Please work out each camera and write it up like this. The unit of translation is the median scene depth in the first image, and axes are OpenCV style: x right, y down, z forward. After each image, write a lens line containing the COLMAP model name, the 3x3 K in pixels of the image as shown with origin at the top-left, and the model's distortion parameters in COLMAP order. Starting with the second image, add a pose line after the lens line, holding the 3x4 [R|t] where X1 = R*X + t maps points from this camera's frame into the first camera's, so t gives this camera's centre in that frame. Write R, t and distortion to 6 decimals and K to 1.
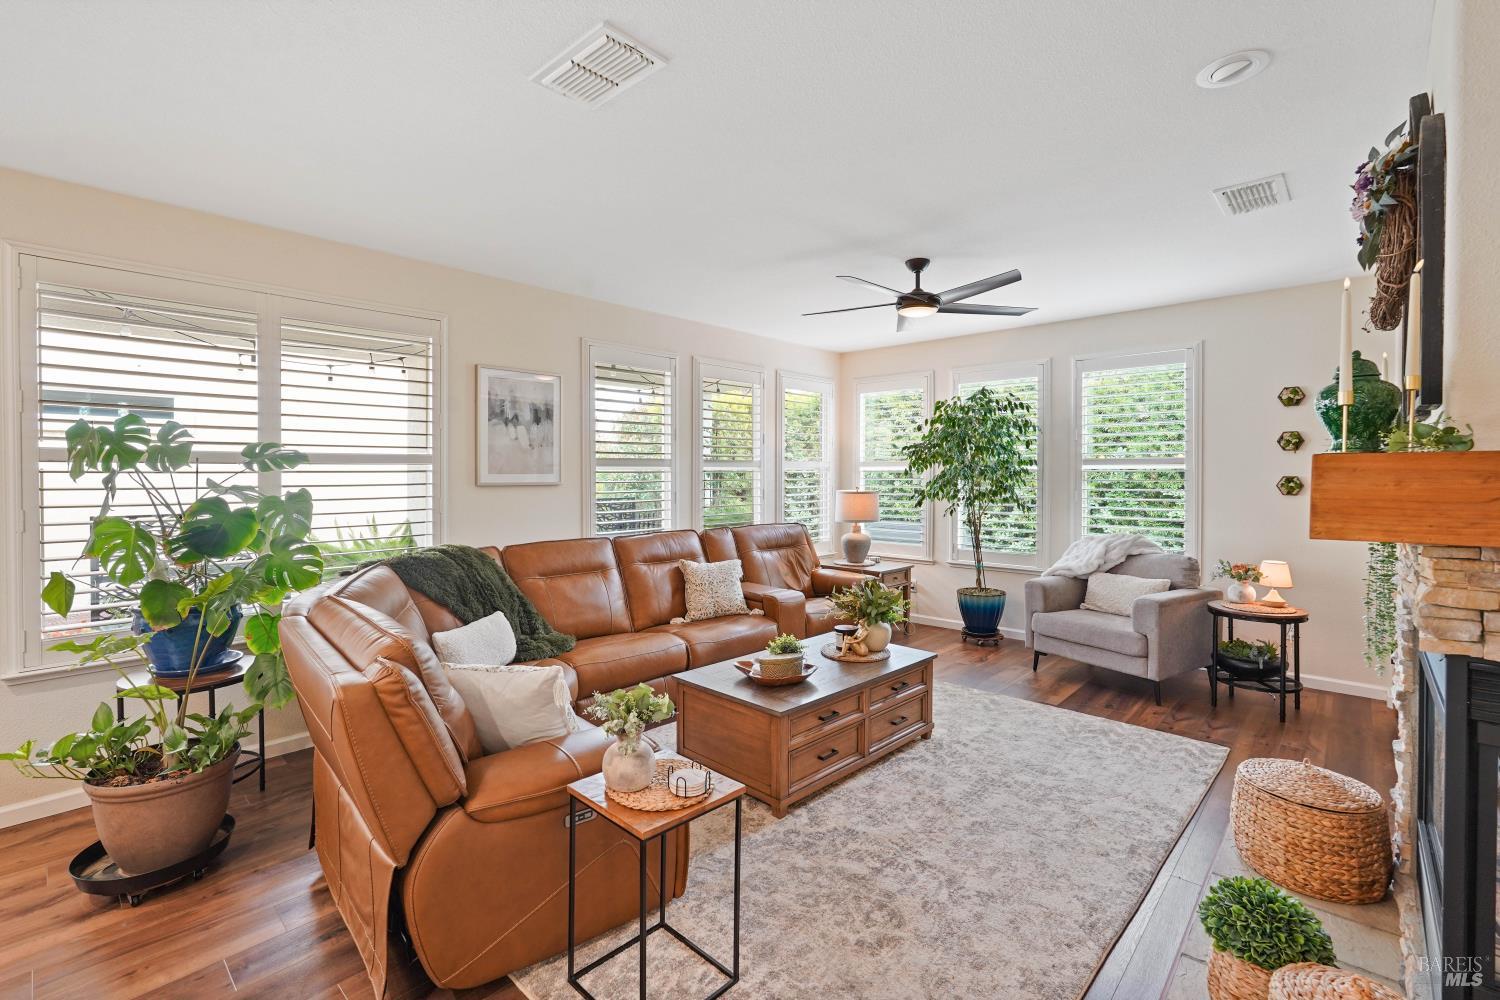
lens RADIAL K [[674.2, 0, 760.3], [0, 674.2, 472.5], [0, 0, 1]] dist [-0.003022, 0.000017]
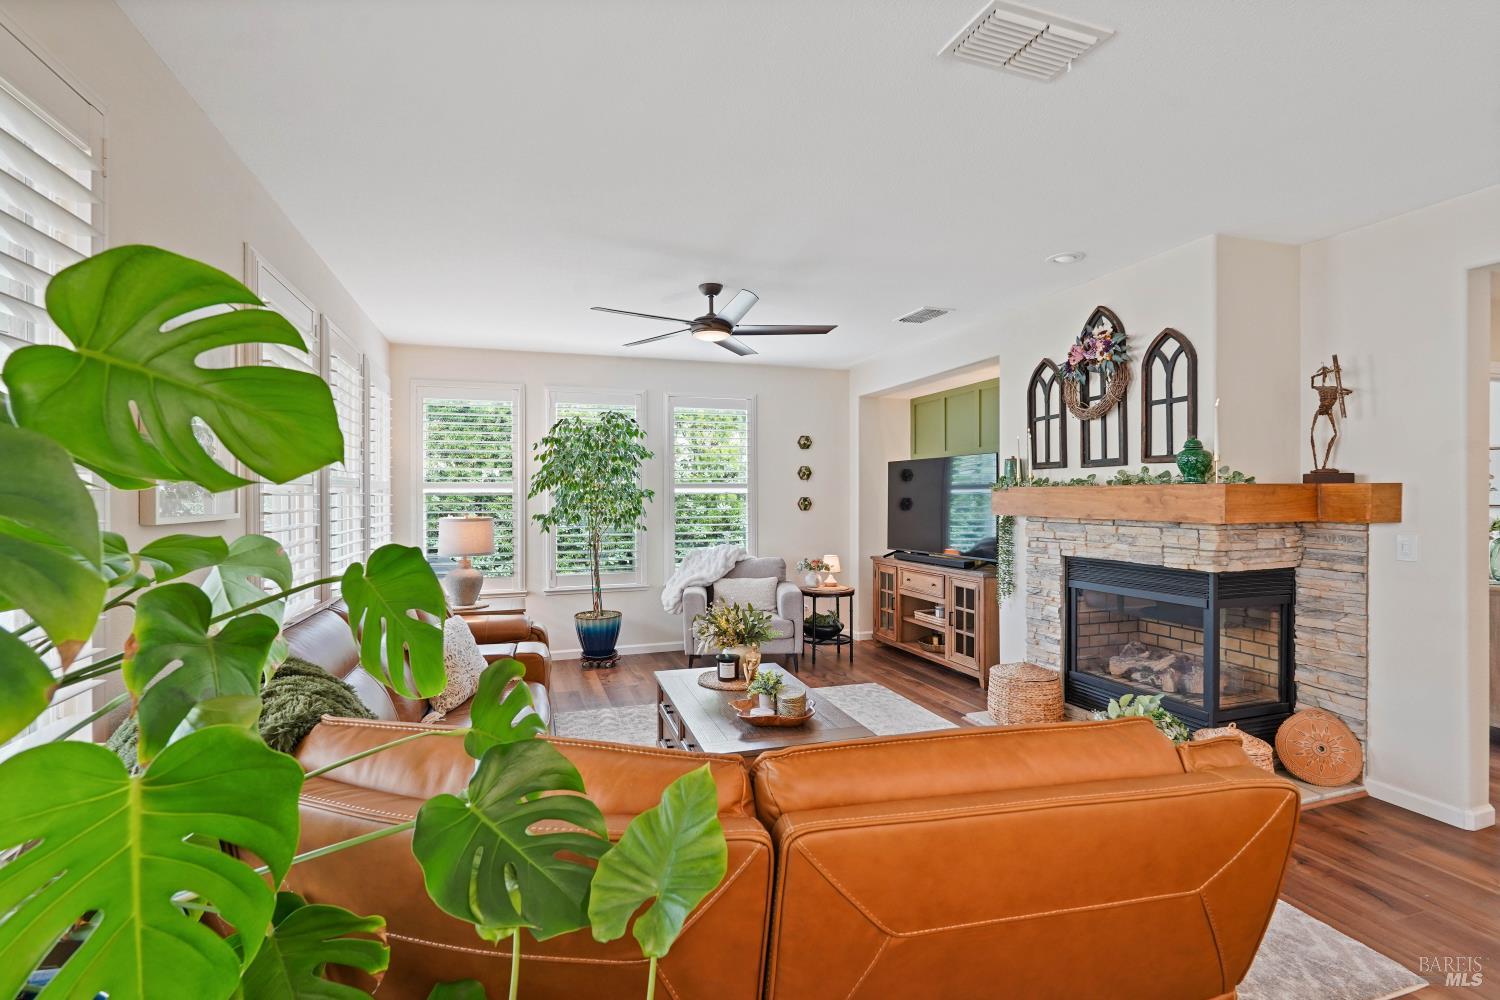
lens RADIAL K [[674.2, 0, 751.7], [0, 674.2, 501.7], [0, 0, 1]] dist [-0.003022, 0.000017]
pose [[0.490750, -0.011024, 0.871231, -0.533589], [0.002963, 0.999935, 0.010983, -0.000894], [-0.871295, -0.002809, 0.490751, 0.389617]]
